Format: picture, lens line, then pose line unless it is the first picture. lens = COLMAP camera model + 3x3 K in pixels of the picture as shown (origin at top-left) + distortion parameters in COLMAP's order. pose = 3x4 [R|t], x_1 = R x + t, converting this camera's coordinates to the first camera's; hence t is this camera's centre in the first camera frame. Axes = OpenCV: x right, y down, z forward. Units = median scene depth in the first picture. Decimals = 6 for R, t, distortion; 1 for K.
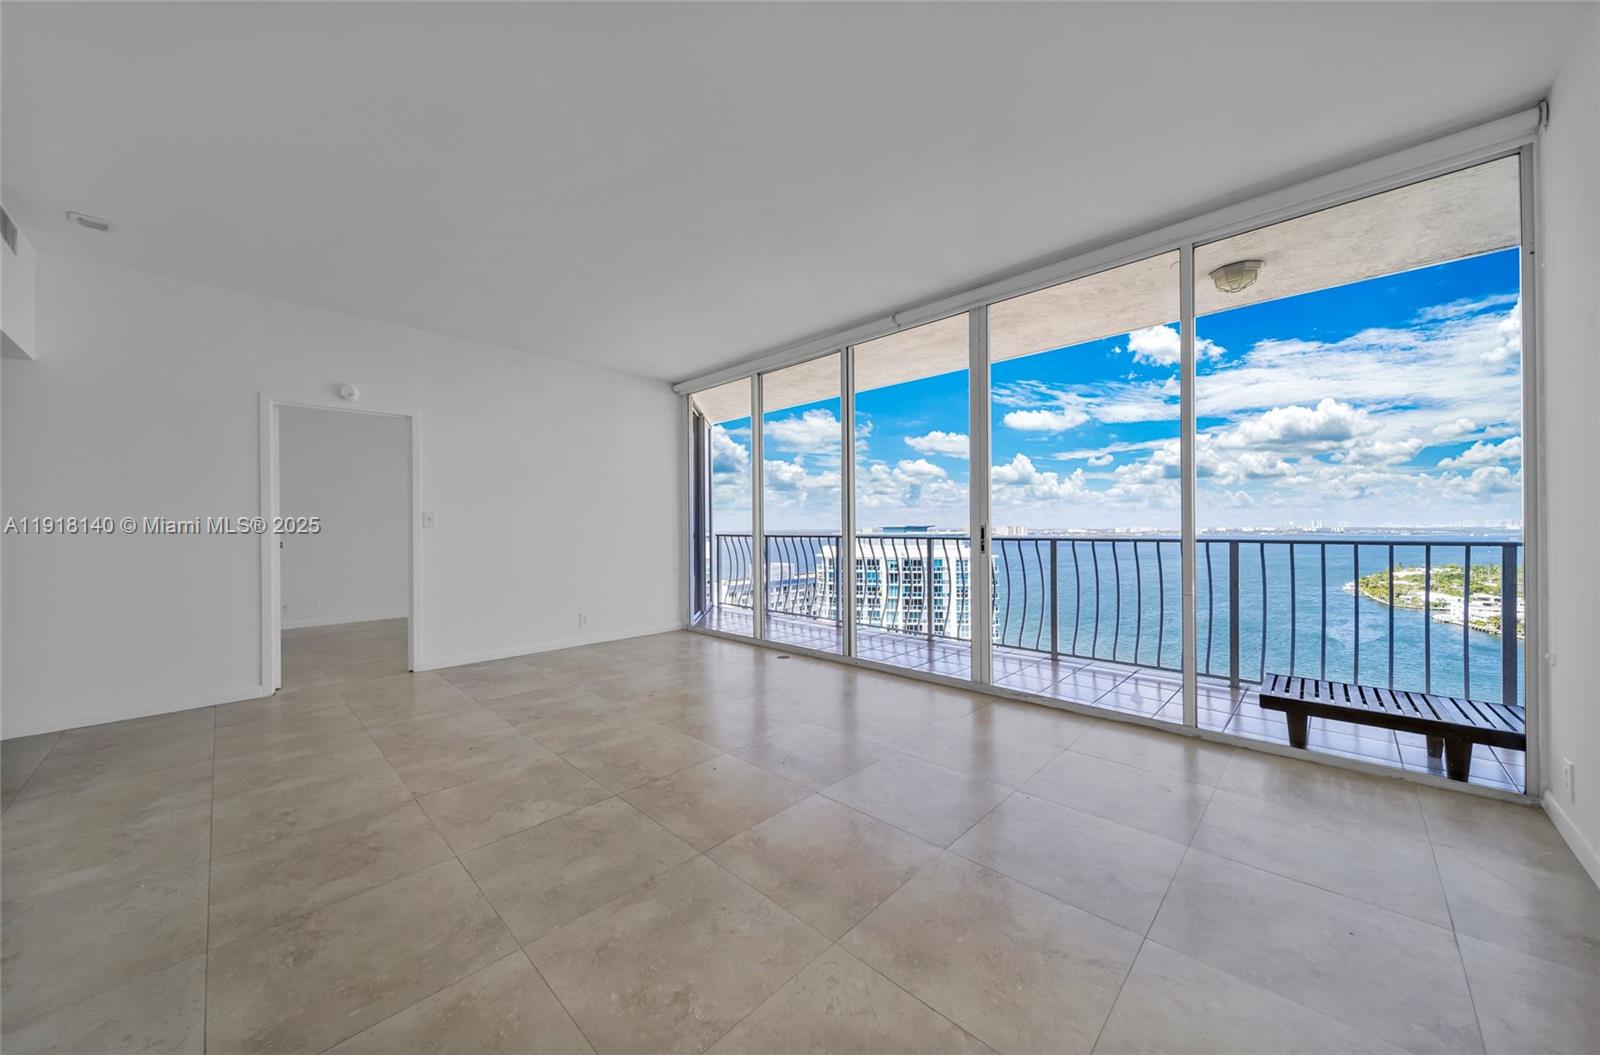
lens RADIAL K [[559.8, 0, 788.3], [0, 559.8, 522.6], [0, 0, 1]] dist [0.000485, -0.000412]
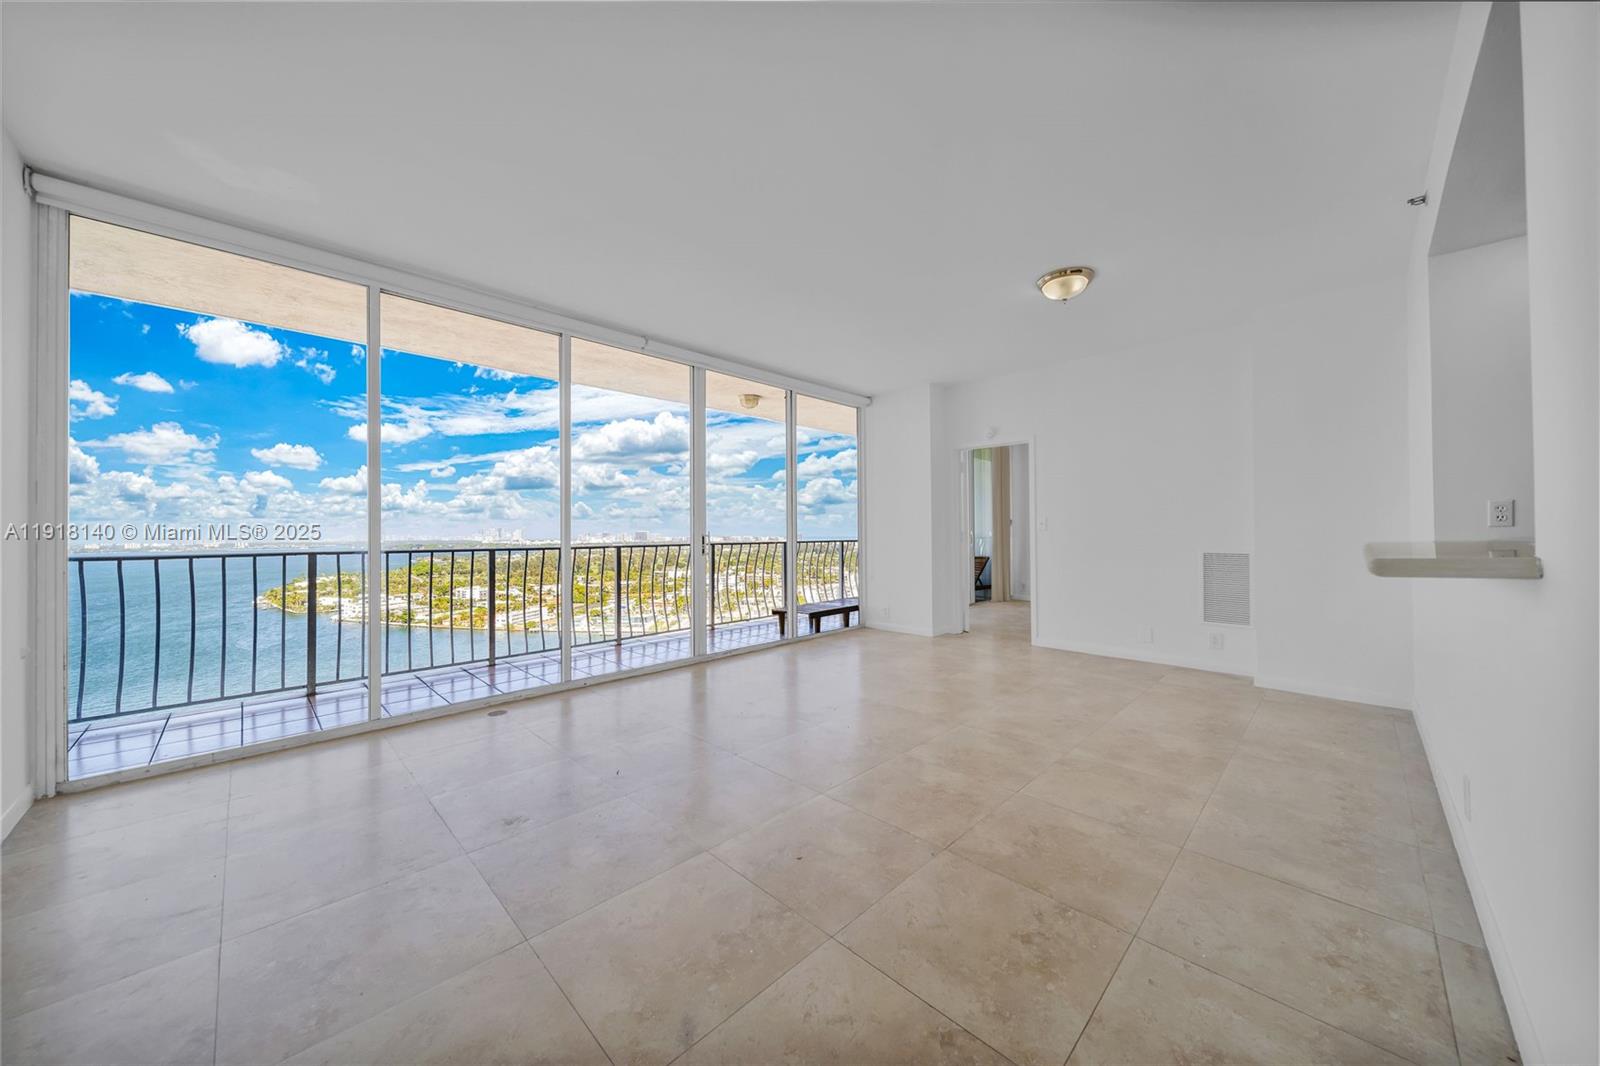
lens RADIAL K [[554.4, 0, 801.5], [0, 554.4, 527.2], [0, 0, 1]] dist [0.006620, -0.002737]
pose [[0.003214, 0.018475, 0.999824, -1.161367], [0.002308, 0.999827, -0.018483, 0.015489], [-0.999992, 0.002367, 0.003171, 0.928178]]
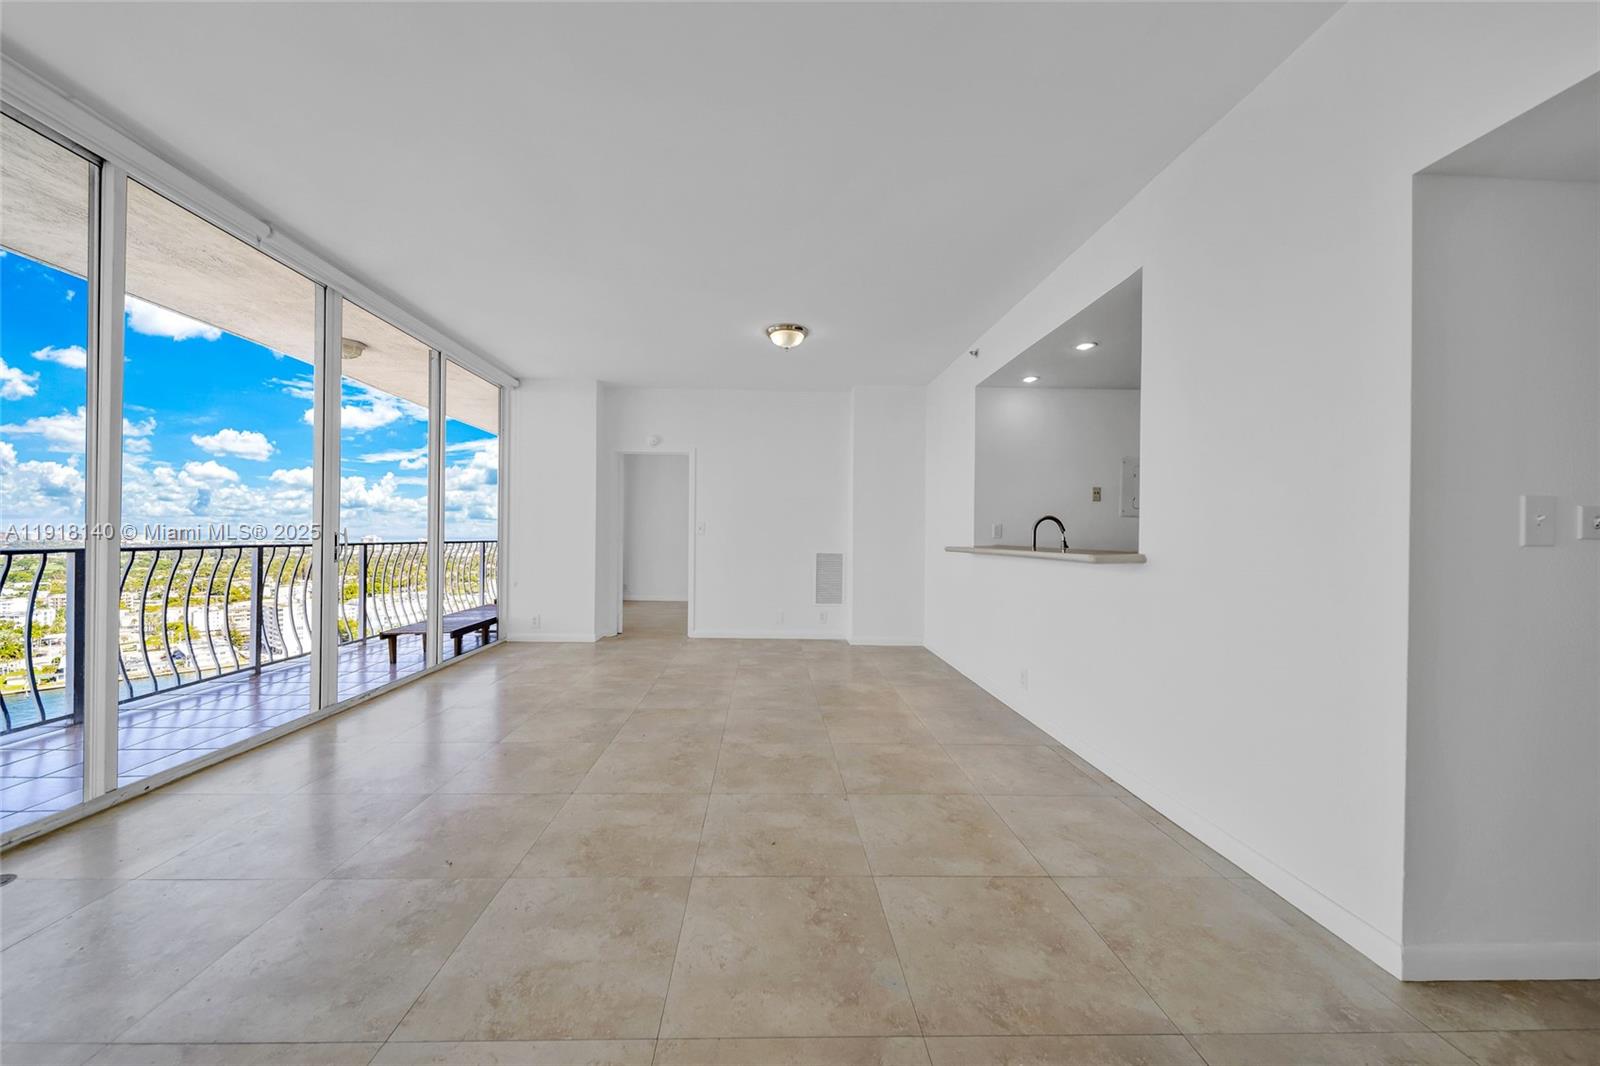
lens RADIAL K [[563.8, 0, 781.4], [0, 563.8, 532.8], [0, 0, 1]] dist [0.004953, 0.000026]
pose [[-0.723647, 0.003598, 0.690161, -1.003206], [-0.009245, 0.999846, -0.014907, 0.015287], [-0.690109, -0.017168, -0.723502, 1.422370]]
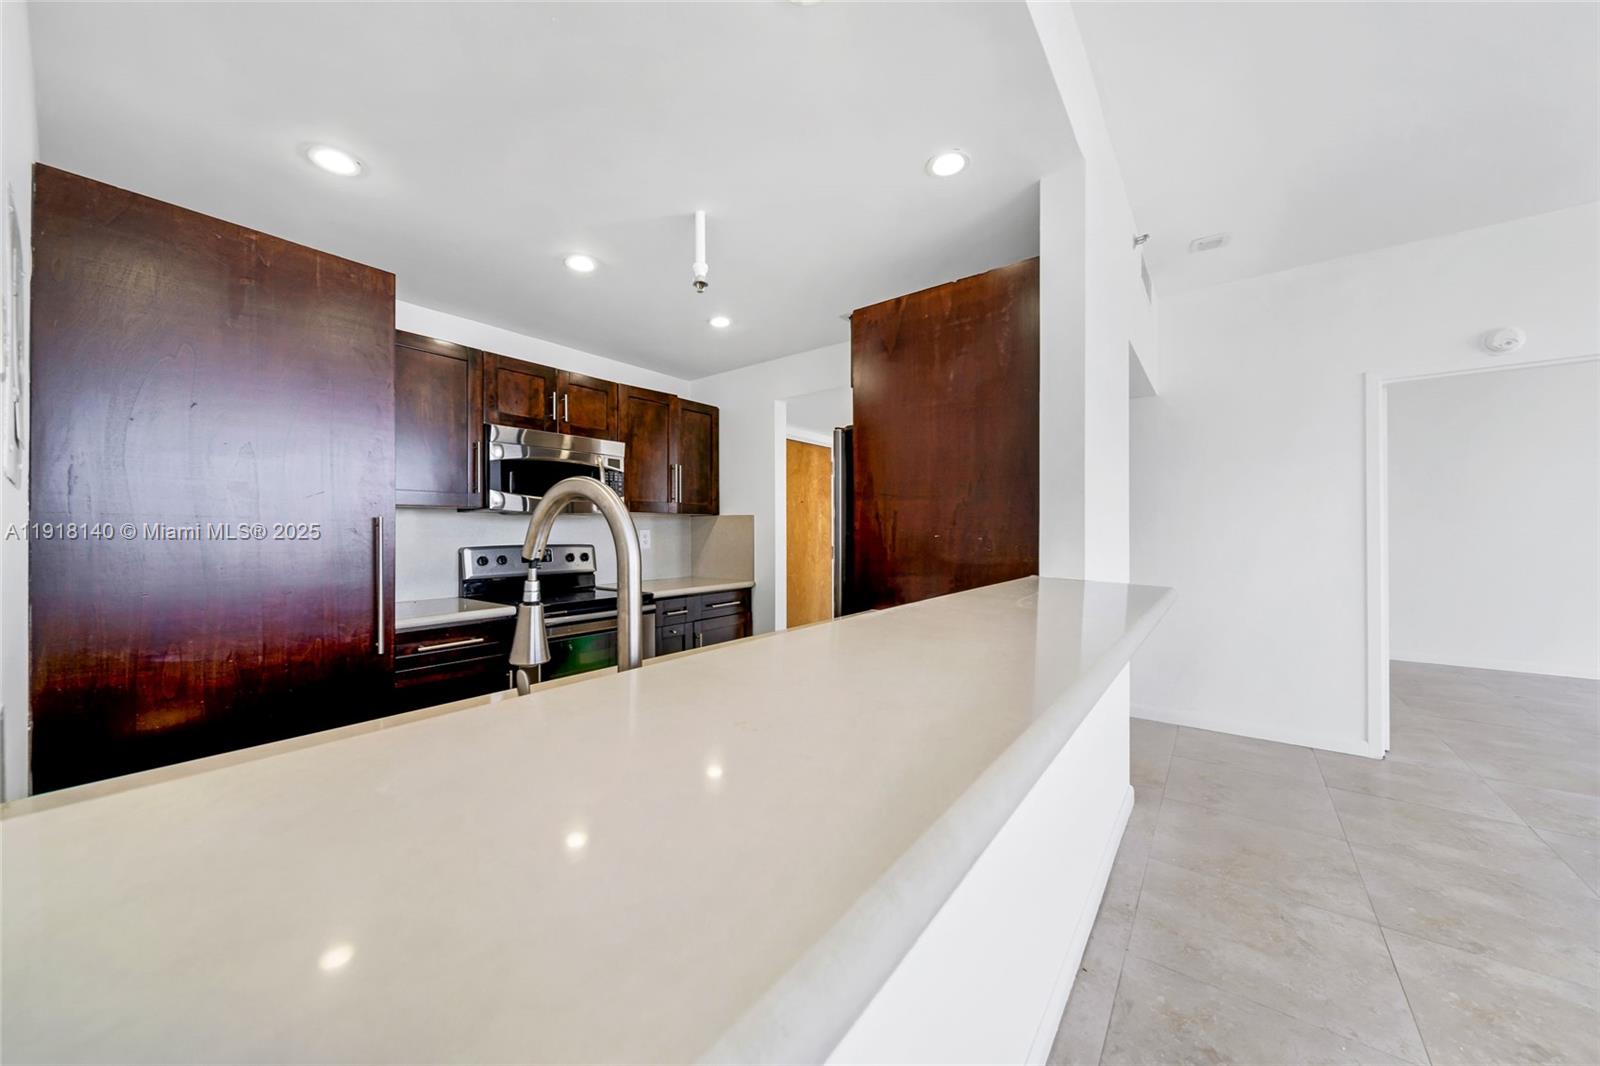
lens RADIAL K [[563.8, 0, 781.4], [0, 563.8, 532.8], [0, 0, 1]] dist [0.004953, 0.000026]
pose [[0.108457, 0.007797, -0.994071, -0.285904], [0.009394, 0.999917, 0.008868, -0.026892], [0.994057, -0.010300, 0.108374, 0.108159]]
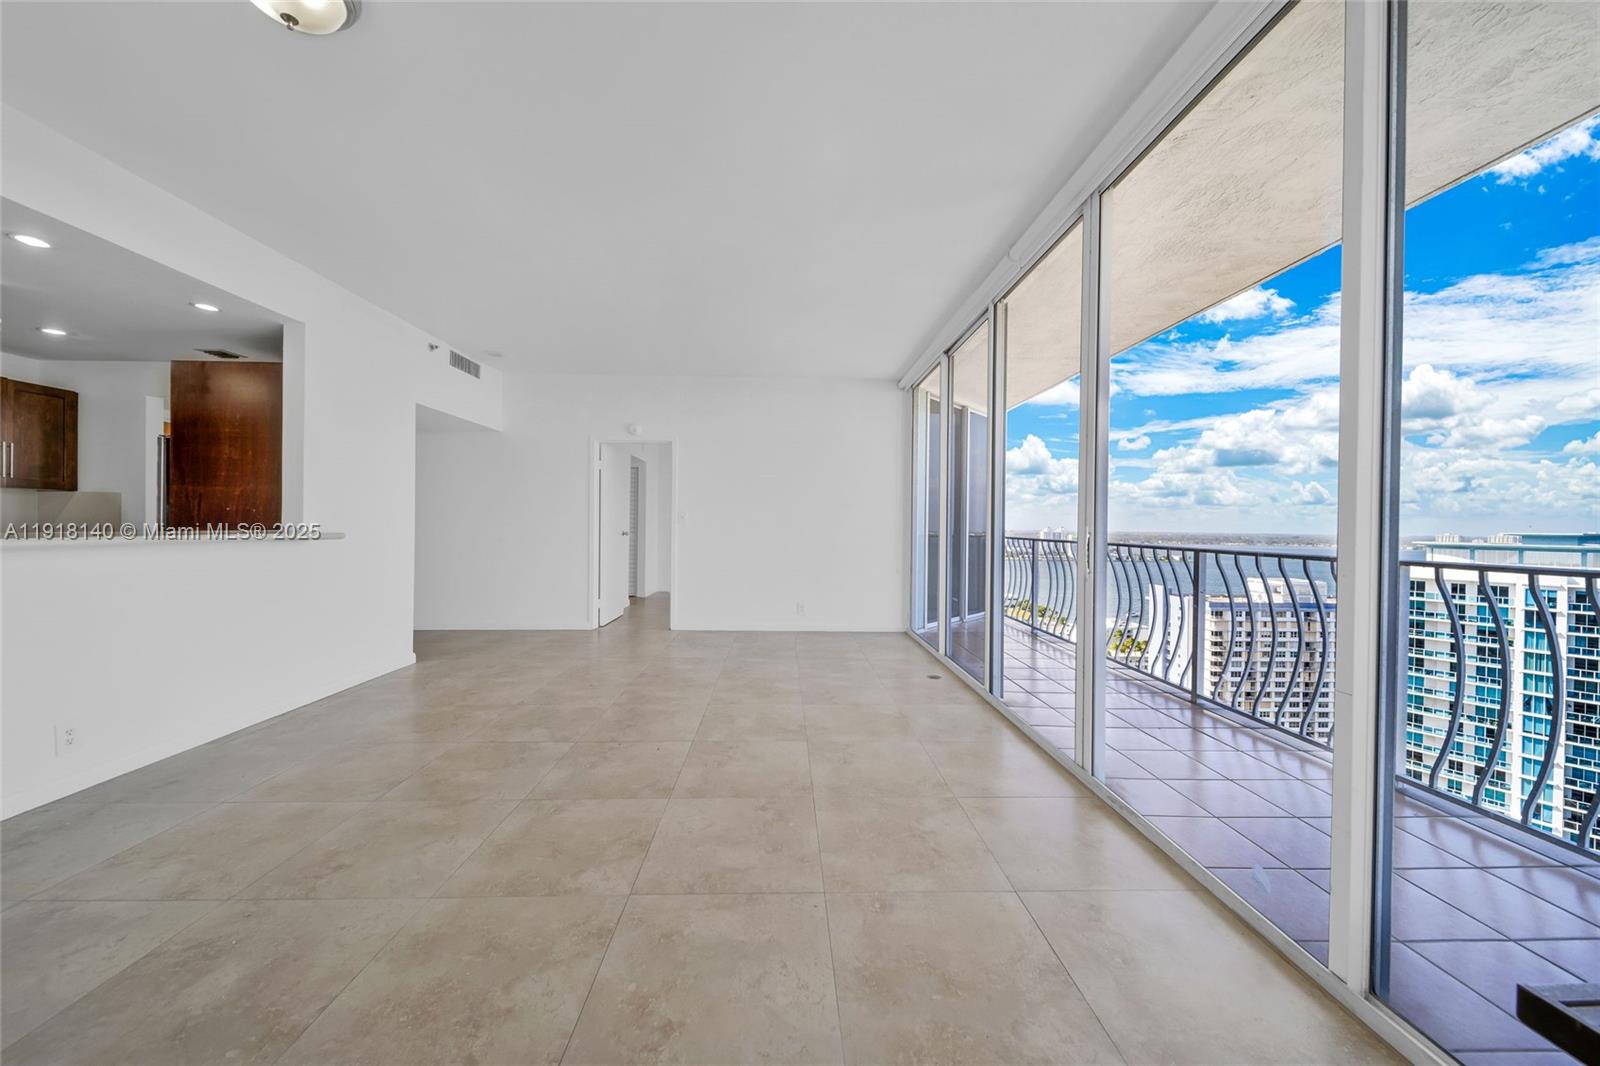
lens RADIAL K [[550.4, 0, 799.9], [0, 550.4, 526.5], [0, 0, 1]] dist [-0.001682, -0.000421]
pose [[0.728212, 0.017522, -0.685128, 0.669758], [-0.011908, 0.999846, 0.012914, -0.007042], [0.685248, -0.001246, 0.728309, 0.348173]]
